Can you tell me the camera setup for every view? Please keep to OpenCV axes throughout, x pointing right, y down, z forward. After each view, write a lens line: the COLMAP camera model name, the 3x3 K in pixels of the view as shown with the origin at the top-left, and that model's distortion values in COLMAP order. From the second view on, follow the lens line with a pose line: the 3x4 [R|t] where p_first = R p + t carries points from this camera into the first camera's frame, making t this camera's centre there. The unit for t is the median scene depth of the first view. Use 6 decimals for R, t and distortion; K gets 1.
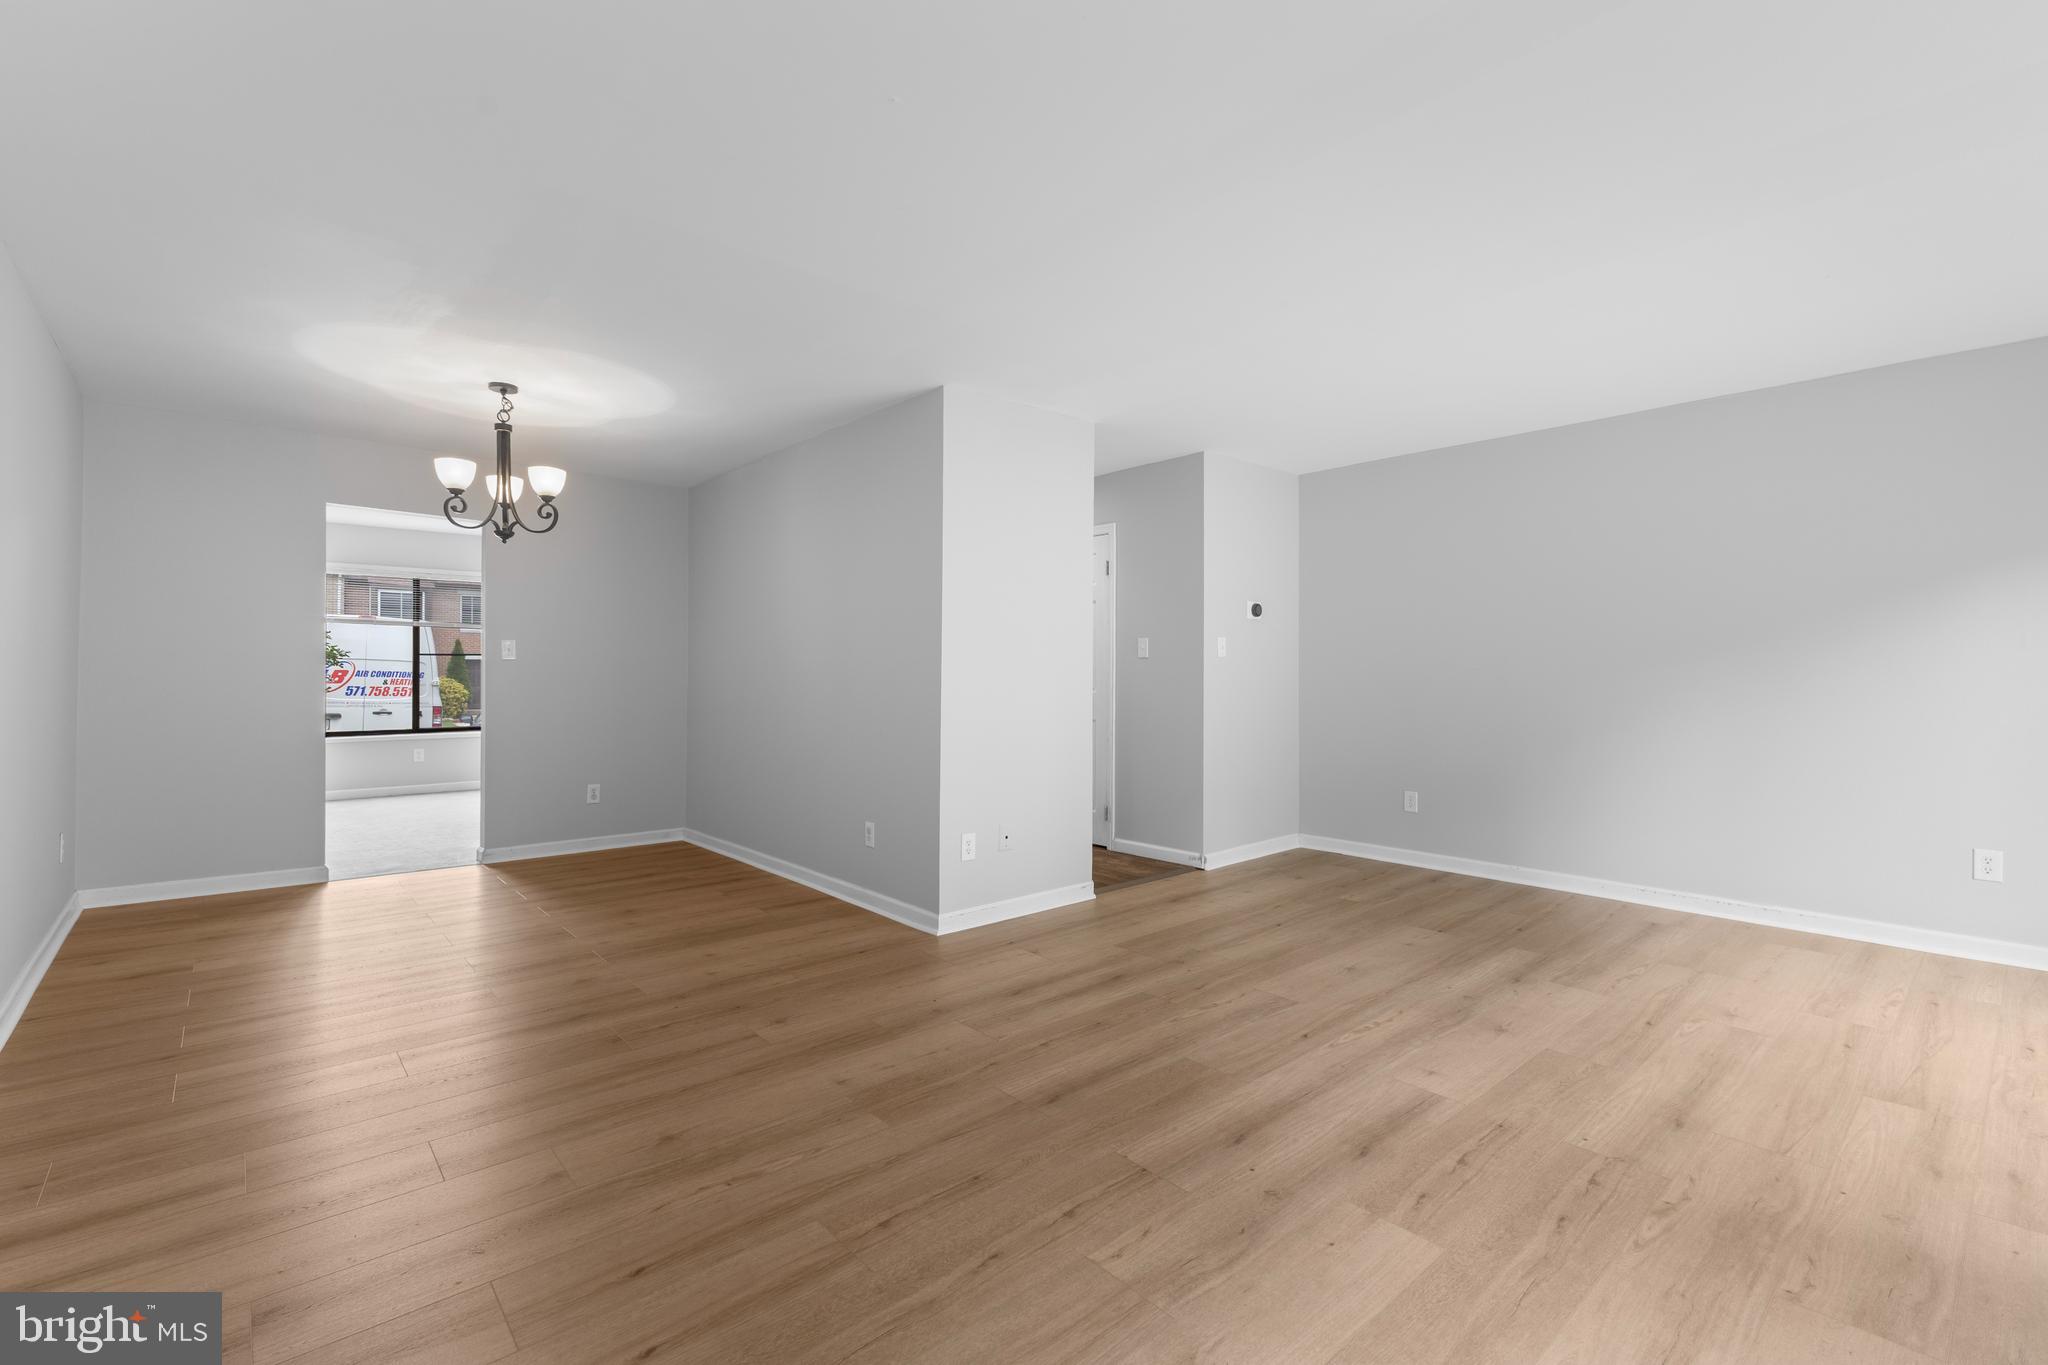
lens RADIAL K [[887.6, 0, 1020.0], [0, 887.6, 671.6], [0, 0, 1]] dist [0.013914, -0.004138]
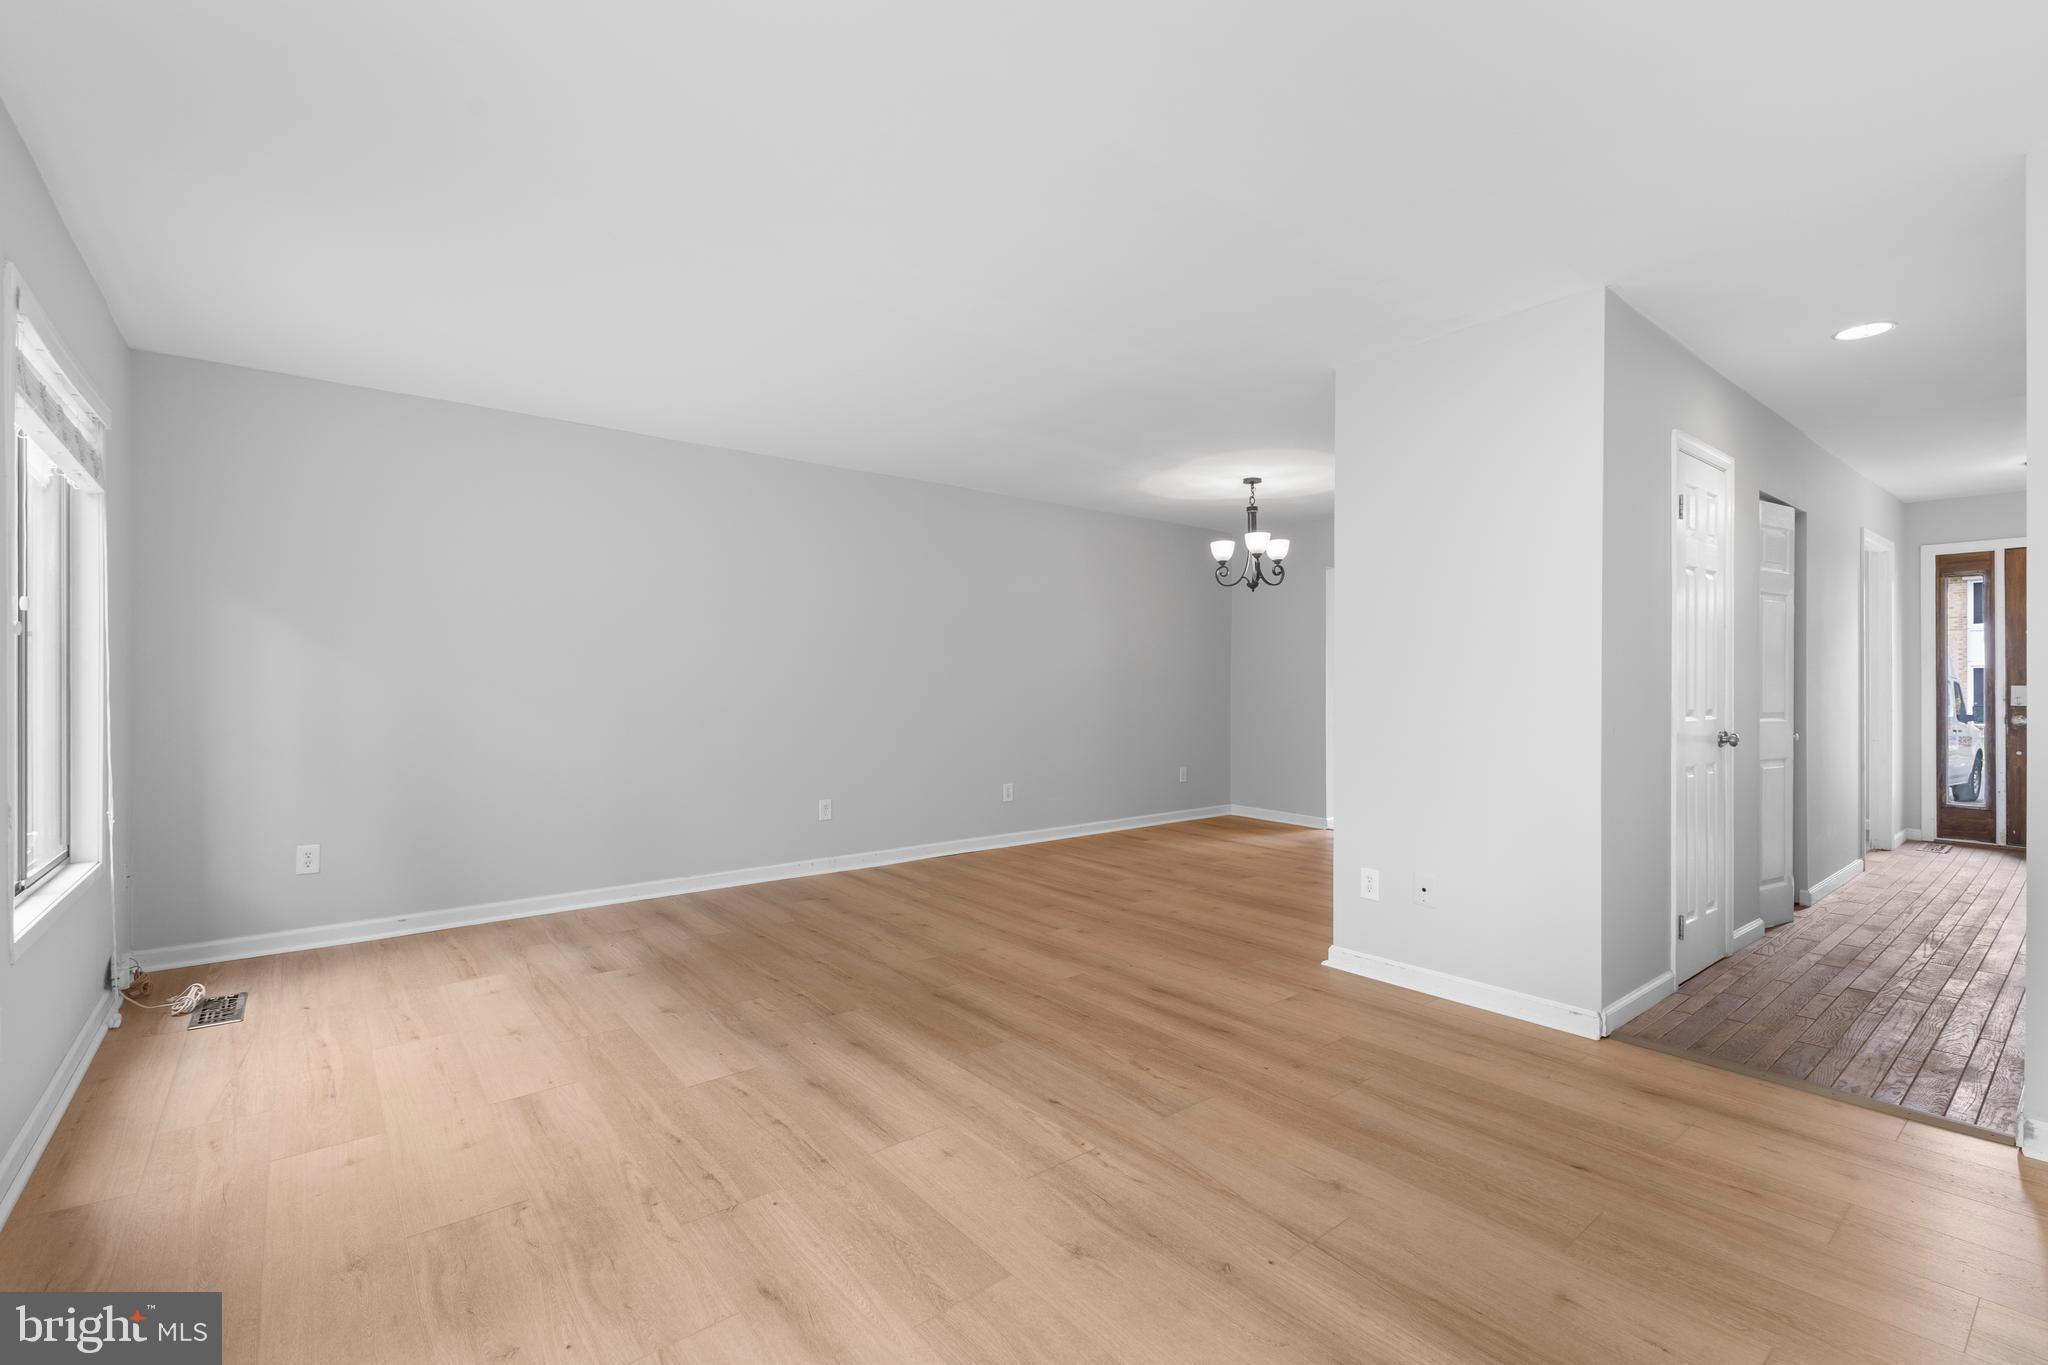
lens RADIAL K [[887.6, 0, 1031.5], [0, 887.6, 688.0], [0, 0, 1]] dist [0.013914, -0.004138]
pose [[-0.031462, 0.000889, -0.999505, 1.166802], [0.002272, 0.999997, 0.000818, 0.006233], [0.999502, -0.002245, -0.031464, 0.990335]]
